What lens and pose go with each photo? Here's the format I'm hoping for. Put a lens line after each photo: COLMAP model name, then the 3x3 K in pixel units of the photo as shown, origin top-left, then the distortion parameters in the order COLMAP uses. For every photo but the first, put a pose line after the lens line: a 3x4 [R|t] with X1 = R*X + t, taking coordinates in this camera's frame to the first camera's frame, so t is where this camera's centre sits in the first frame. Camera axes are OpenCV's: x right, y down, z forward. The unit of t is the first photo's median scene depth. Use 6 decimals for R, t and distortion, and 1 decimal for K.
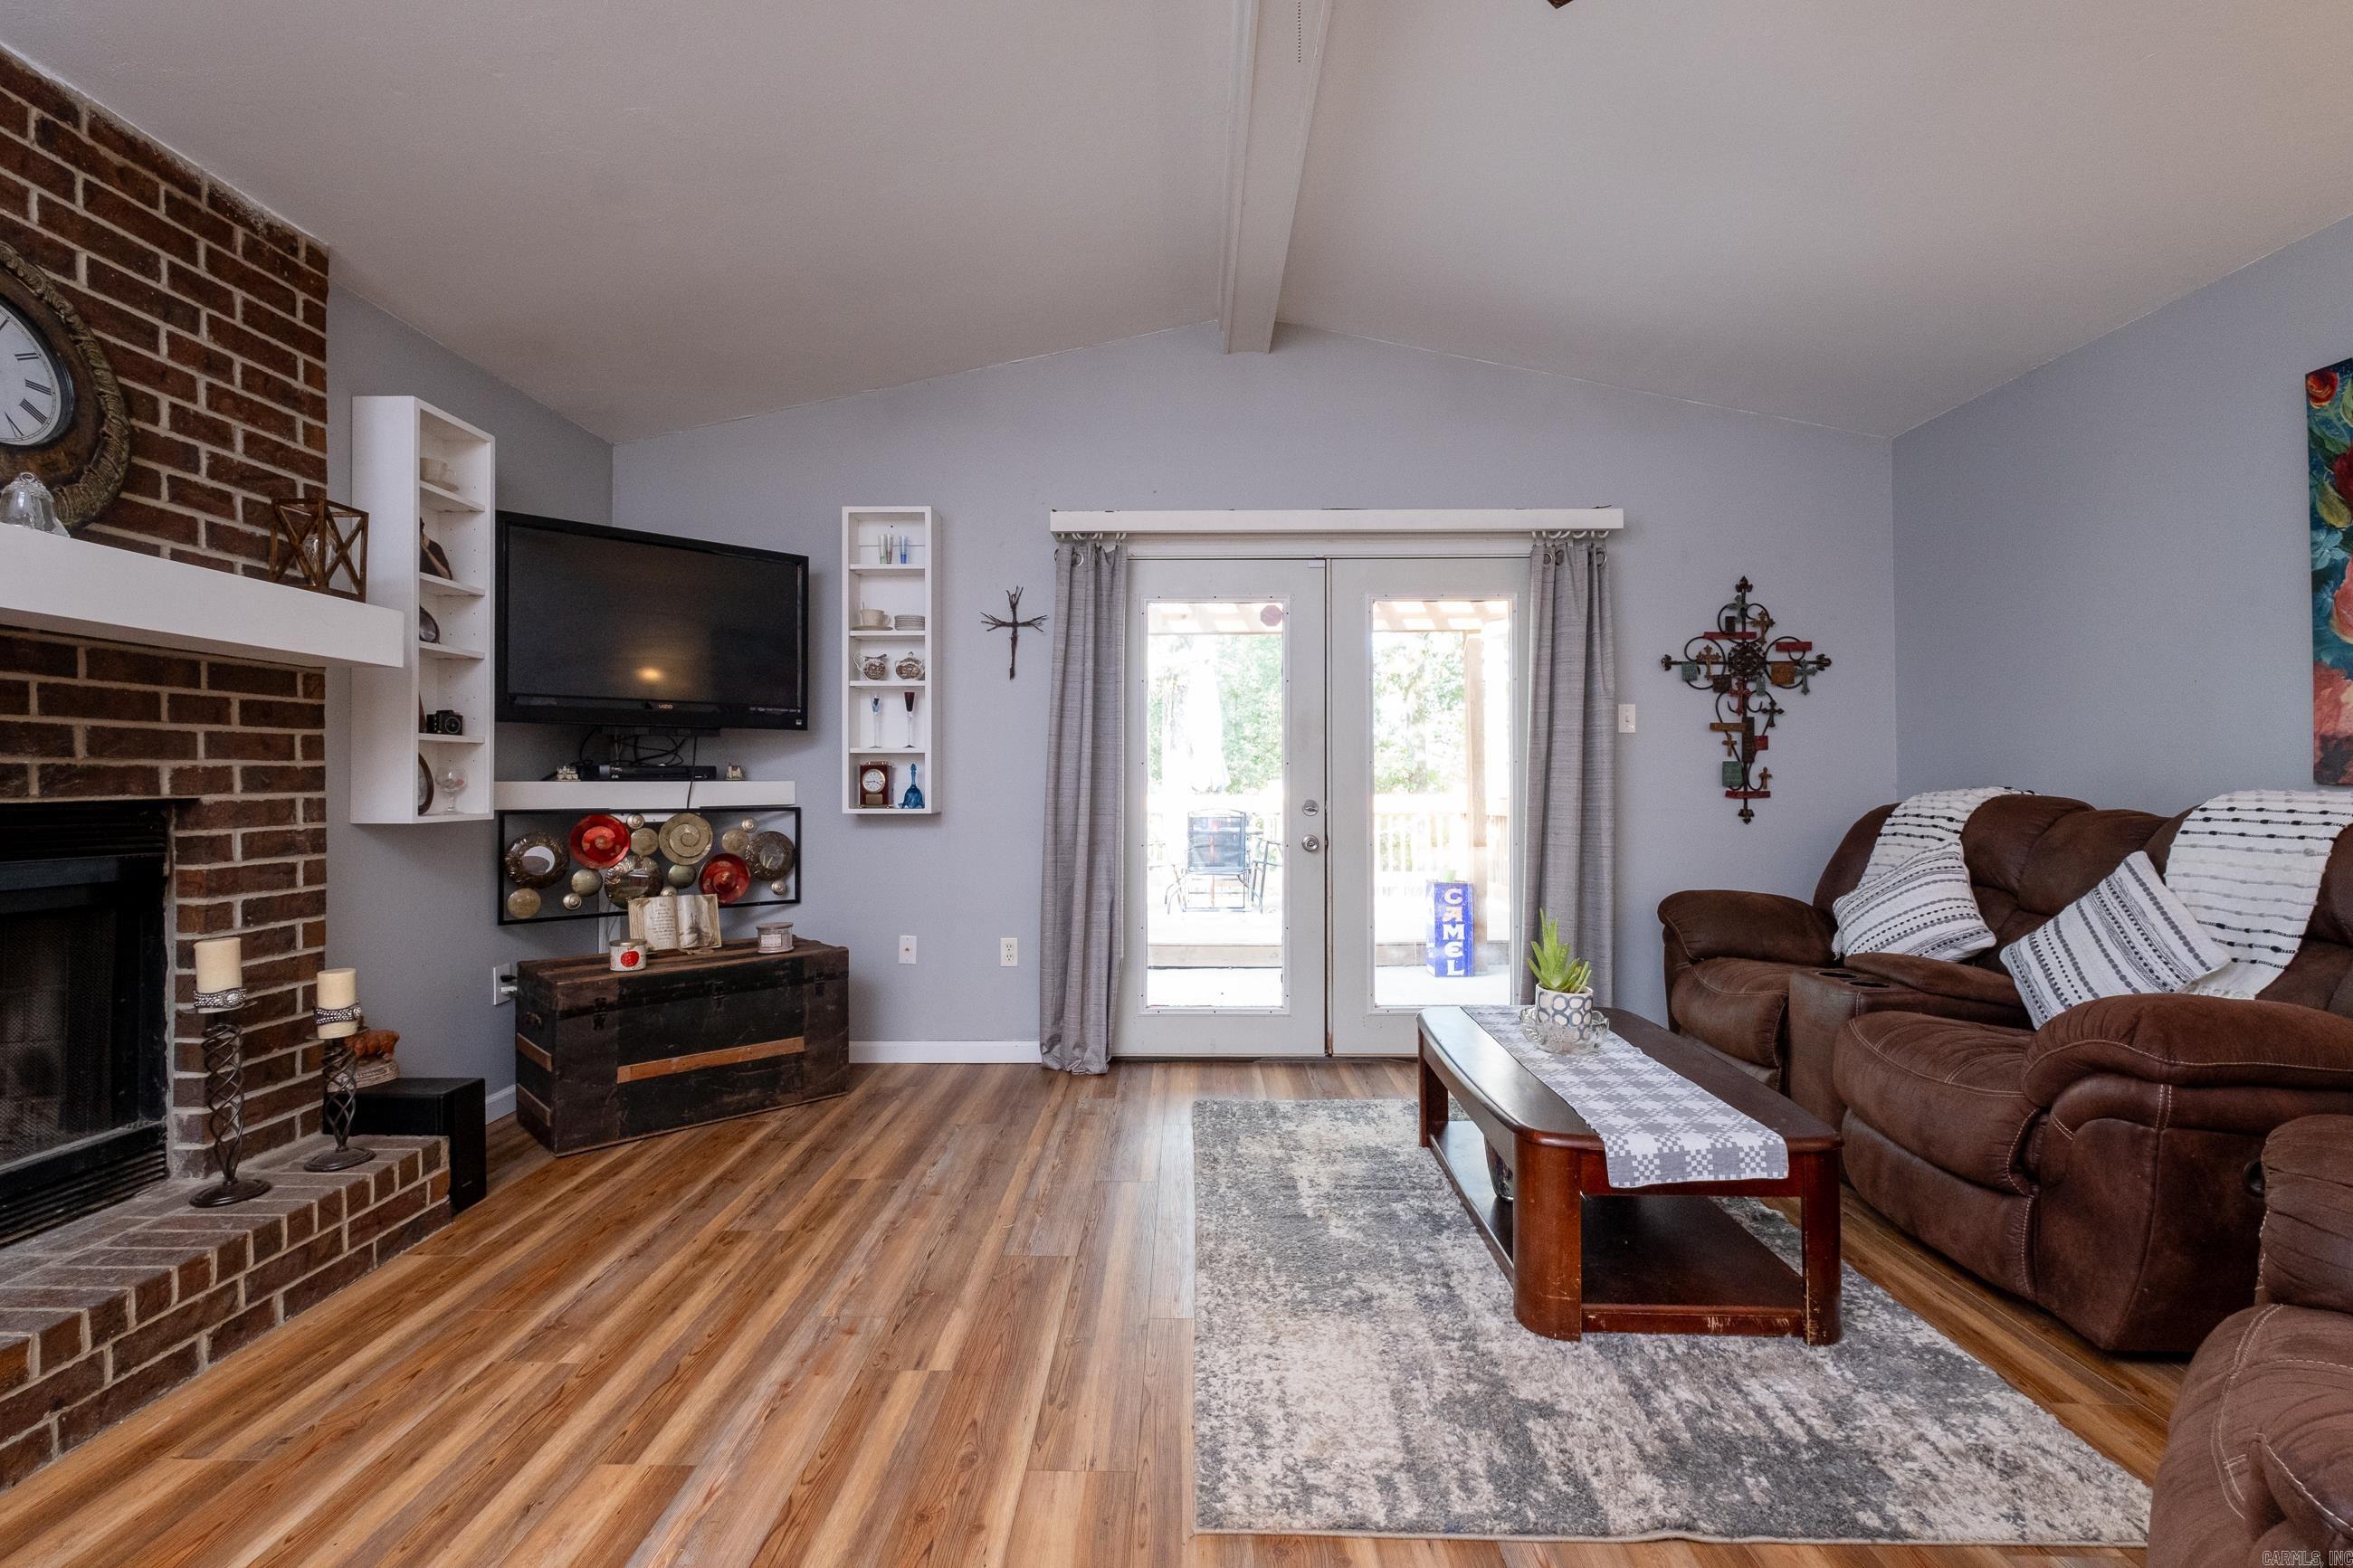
lens RADIAL K [[1047.2, 0, 1190.6], [0, 1047.2, 775.0], [0, 0, 1]] dist [-0.001347, 0.000034]
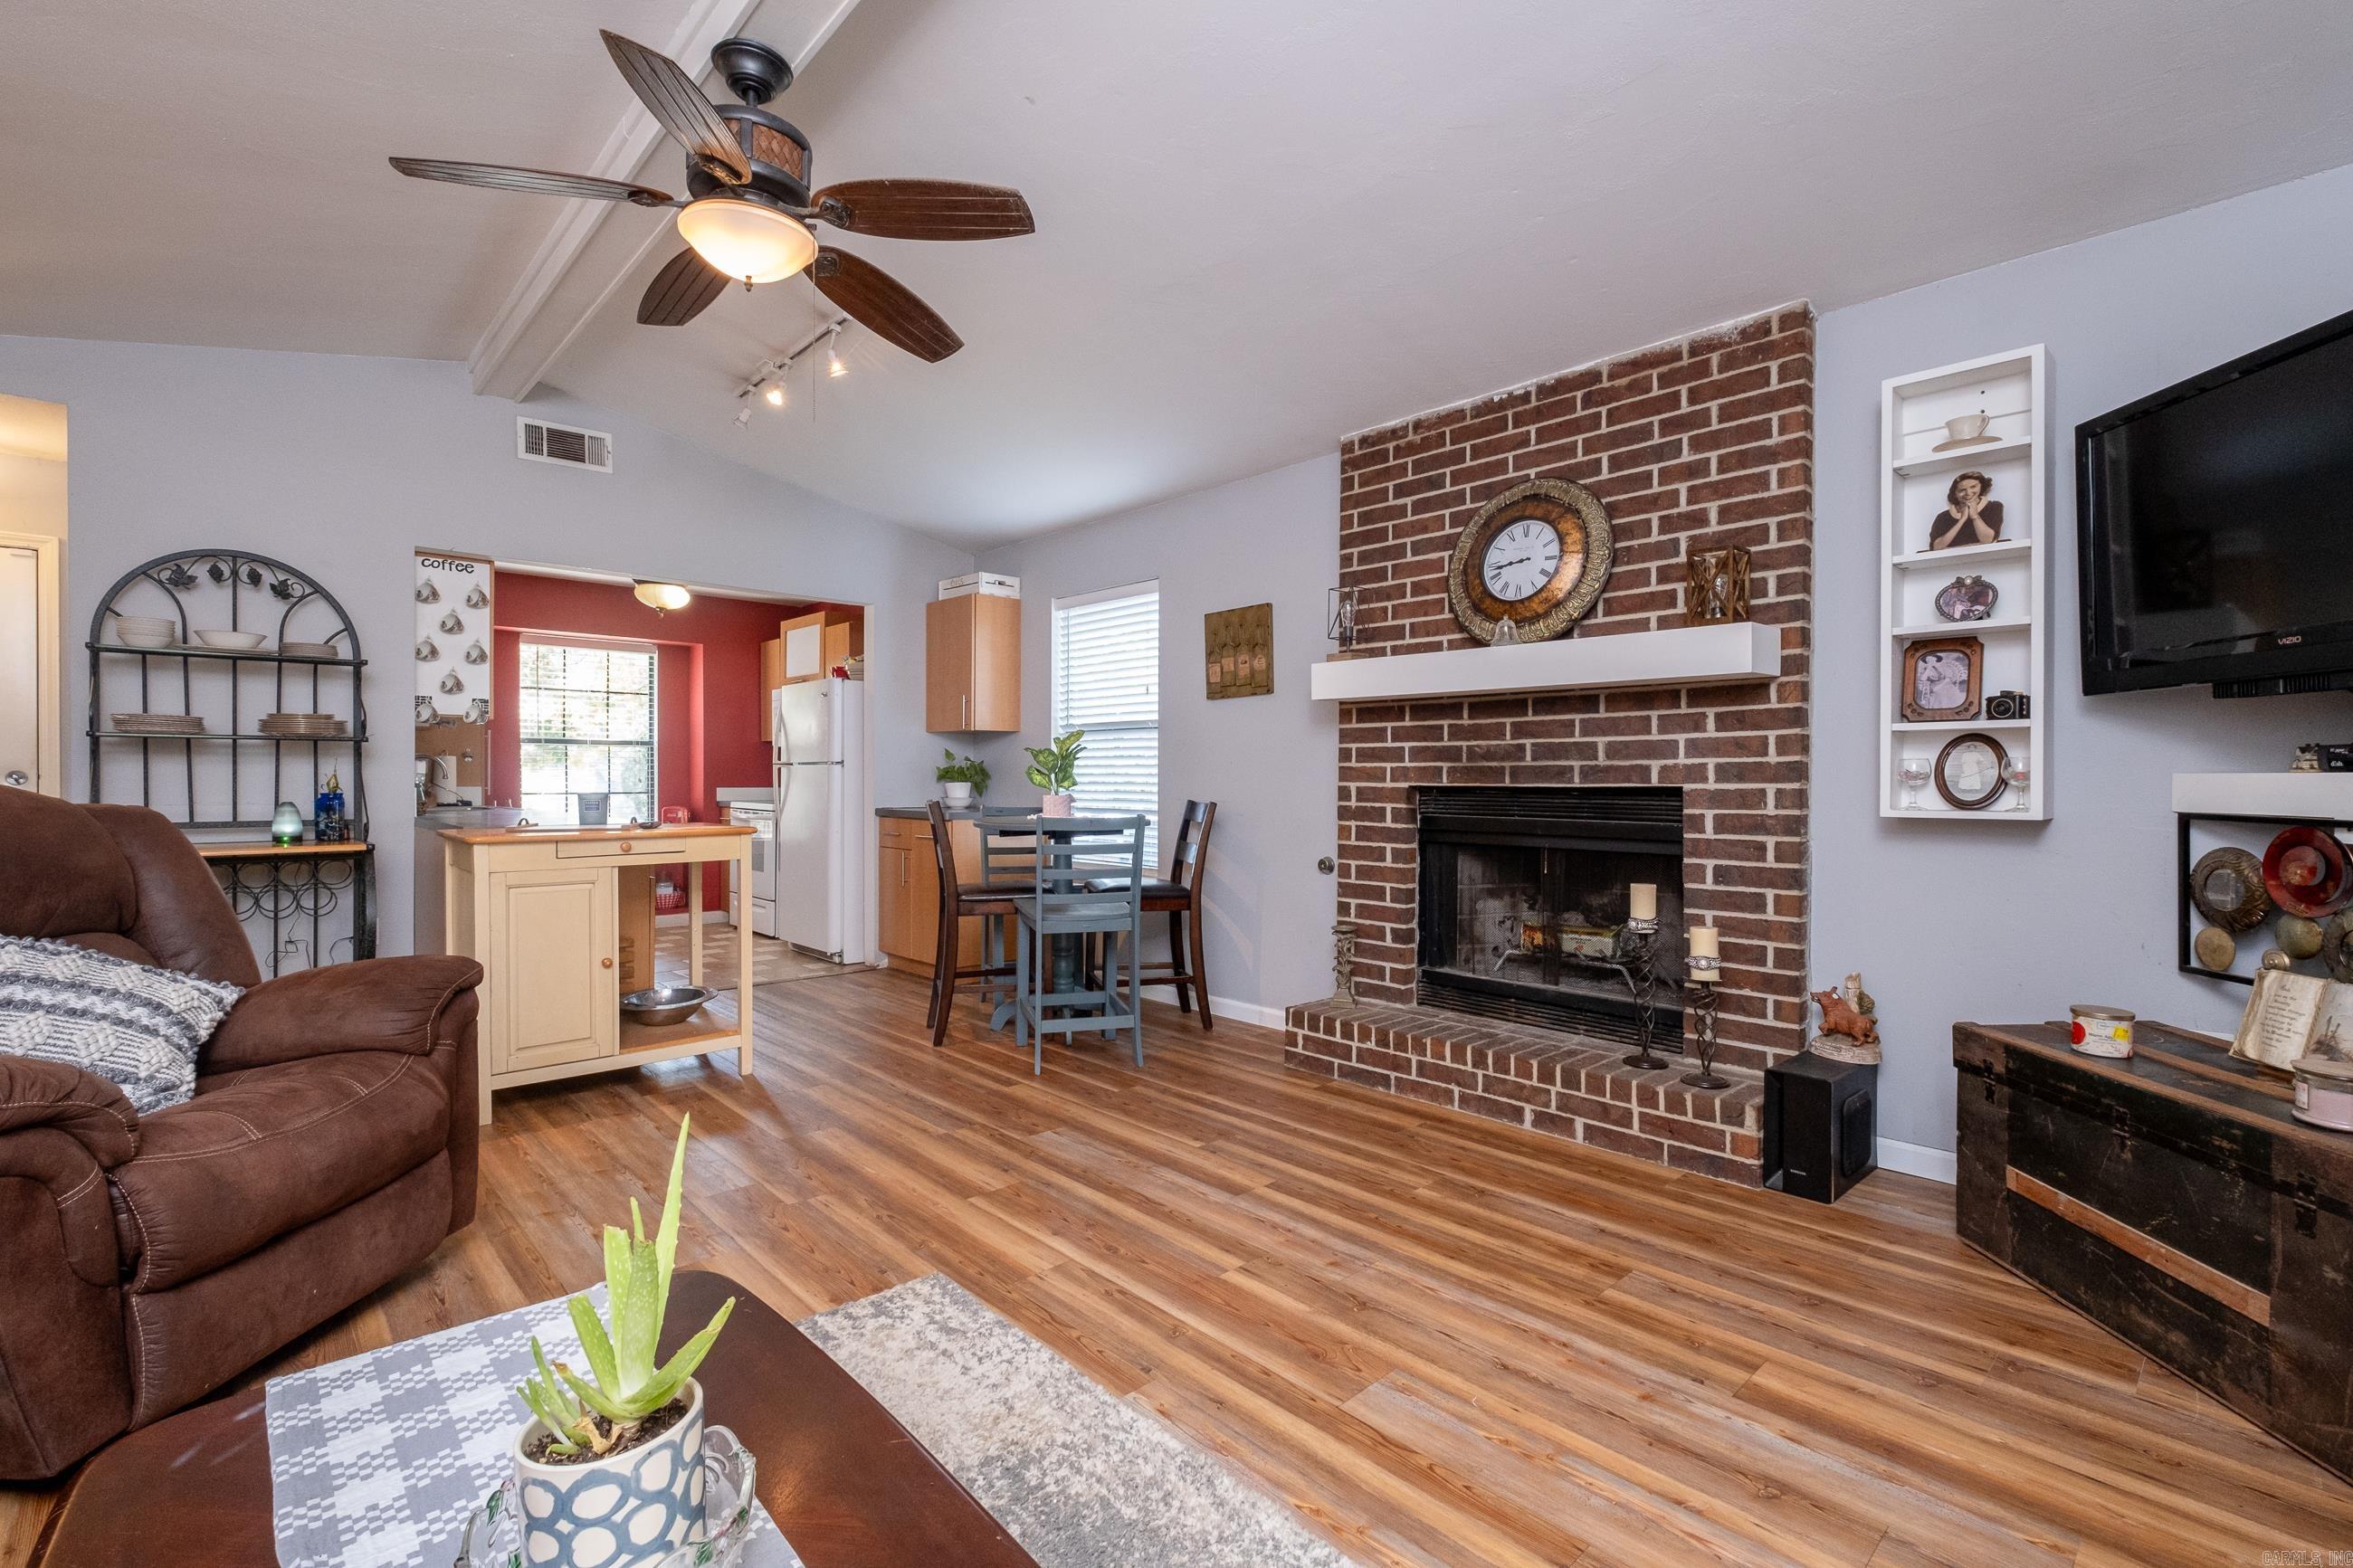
lens RADIAL K [[1061.8, 0, 1176.5], [0, 1061.8, 784.0], [0, 0, 1]] dist [0.004079, 0.000220]
pose [[-0.735120, 0.006346, -0.677907, 0.467090], [0.006843, 0.999975, 0.001940, 0.010298], [0.677902, -0.003213, -0.735145, 1.420759]]
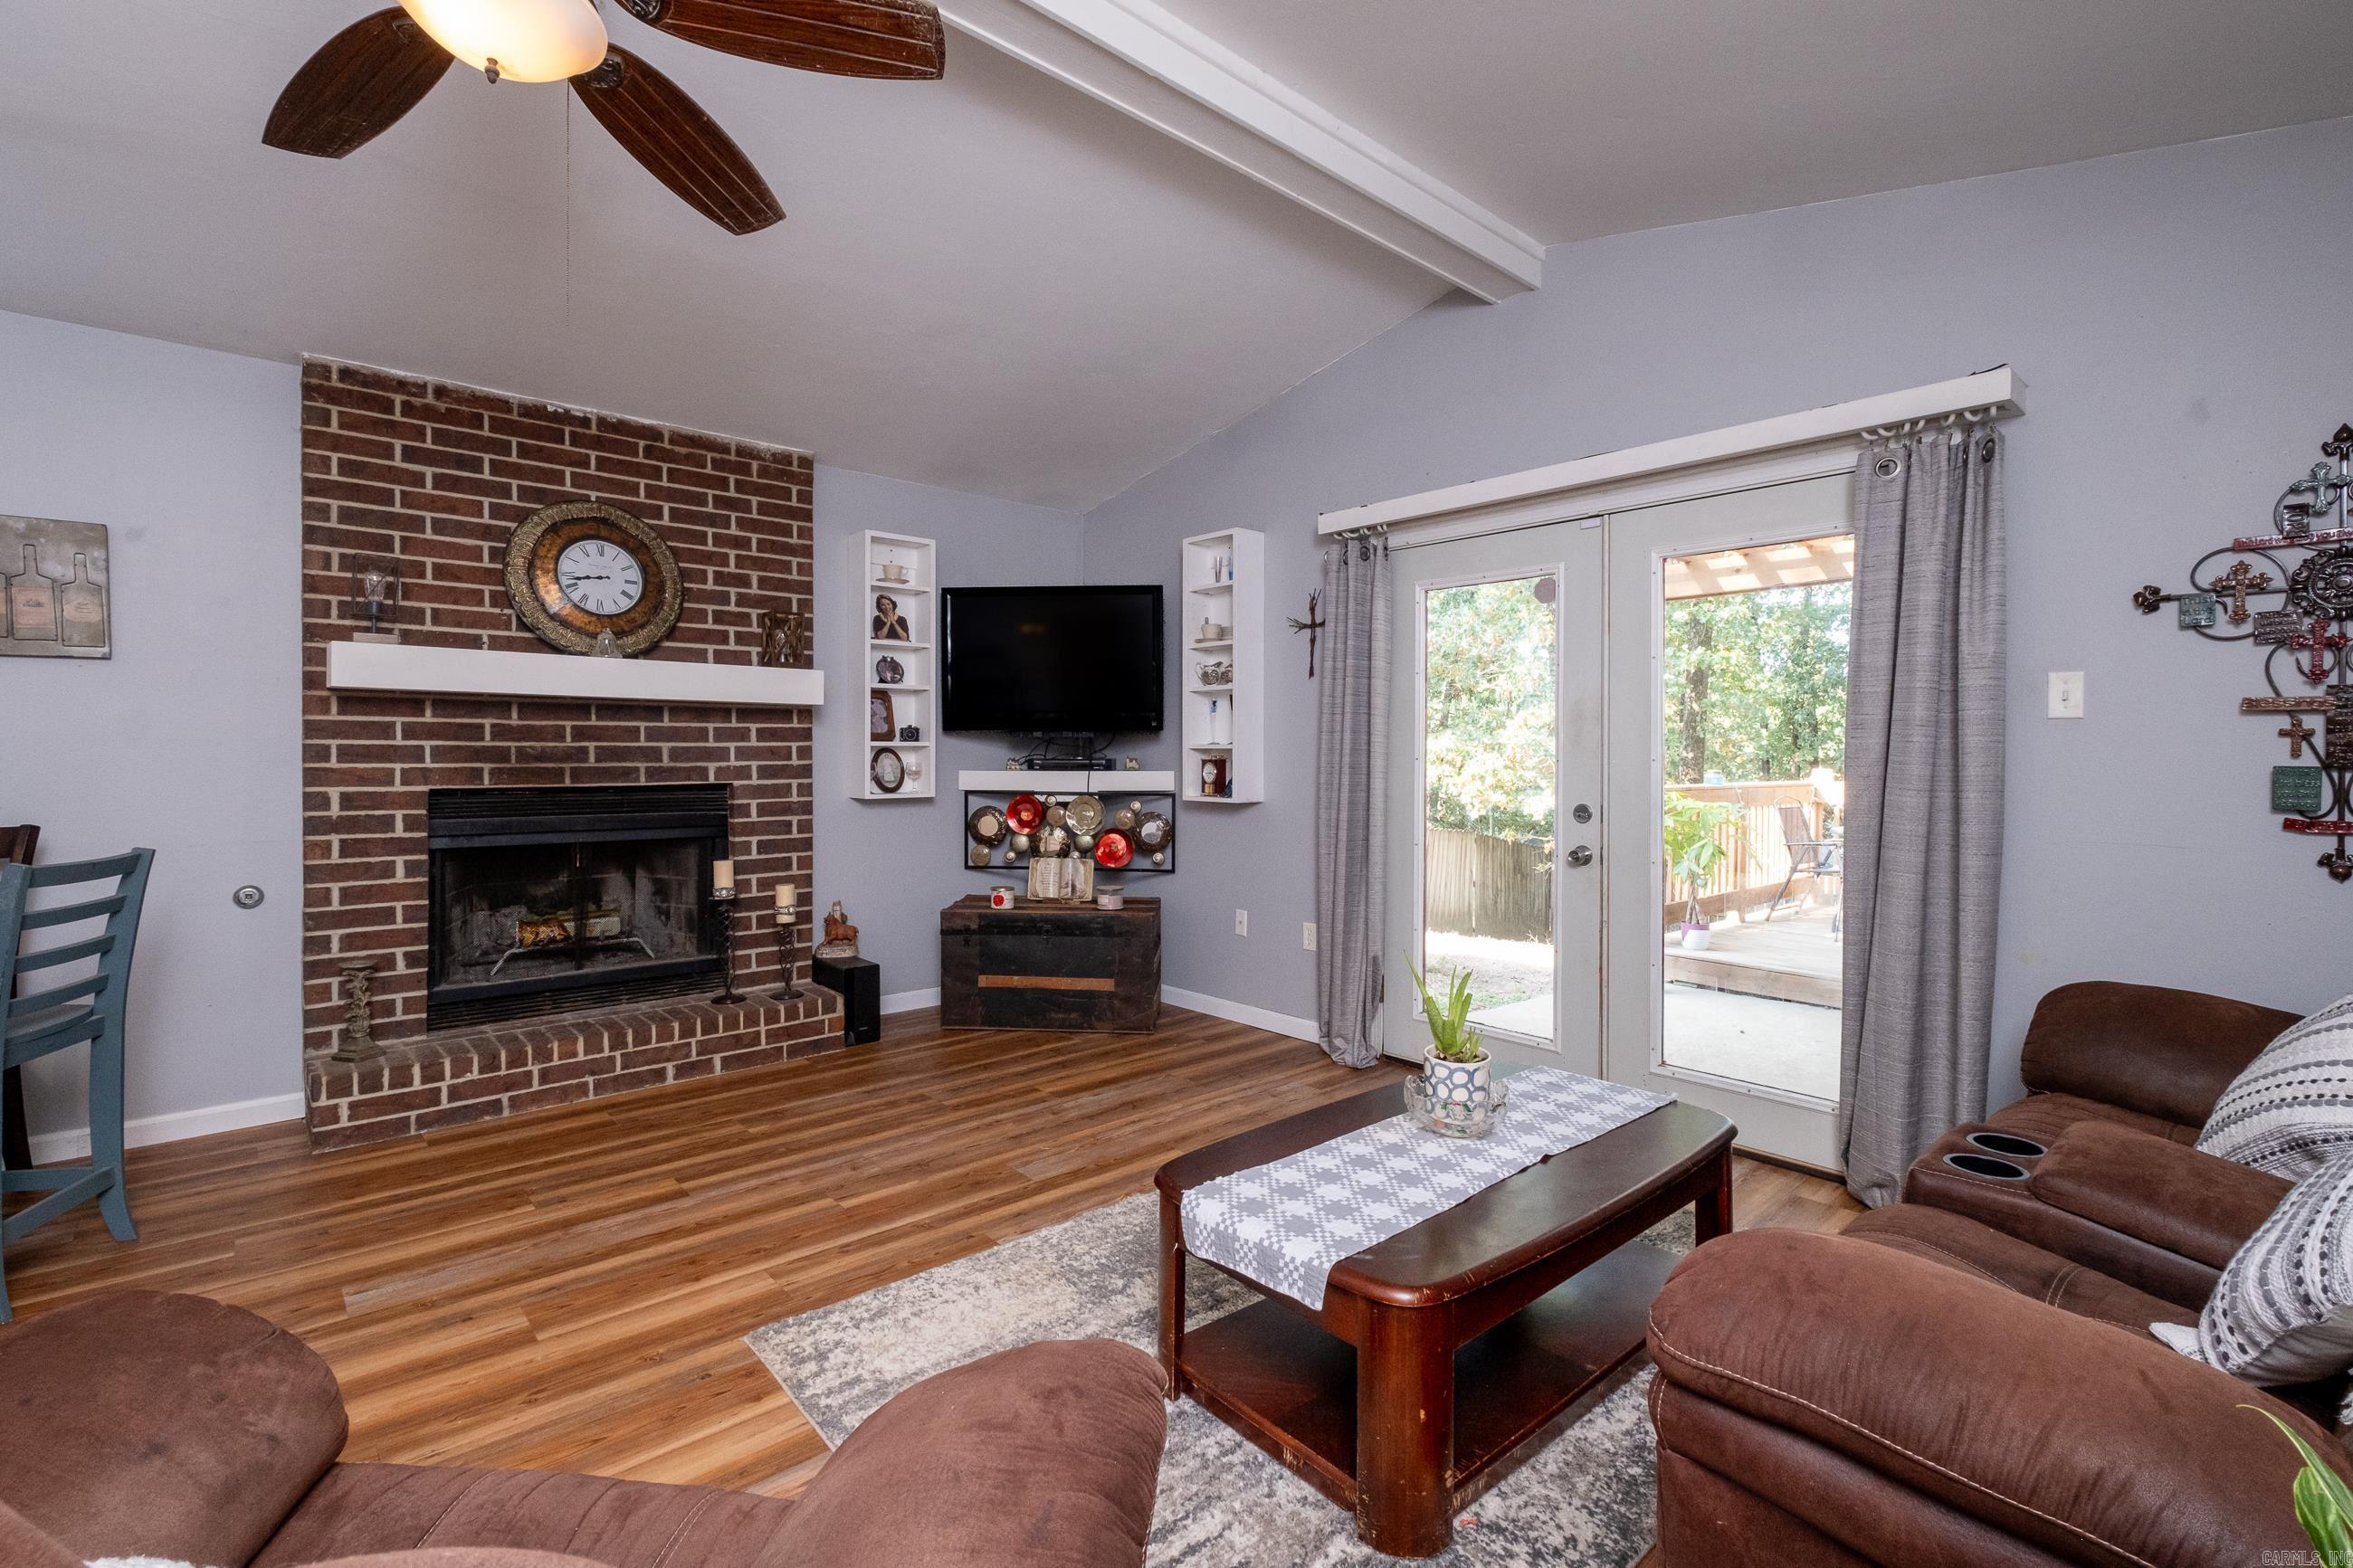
lens RADIAL K [[1069.3, 0, 1178.4], [0, 1069.3, 761.4], [0, 0, 1]] dist [0.000797, -0.000309]
pose [[0.669247, 0.011660, -0.742948, 0.865068], [0.000455, 0.999870, 0.016102, -0.040571], [0.743040, -0.011114, 0.669155, 0.292252]]
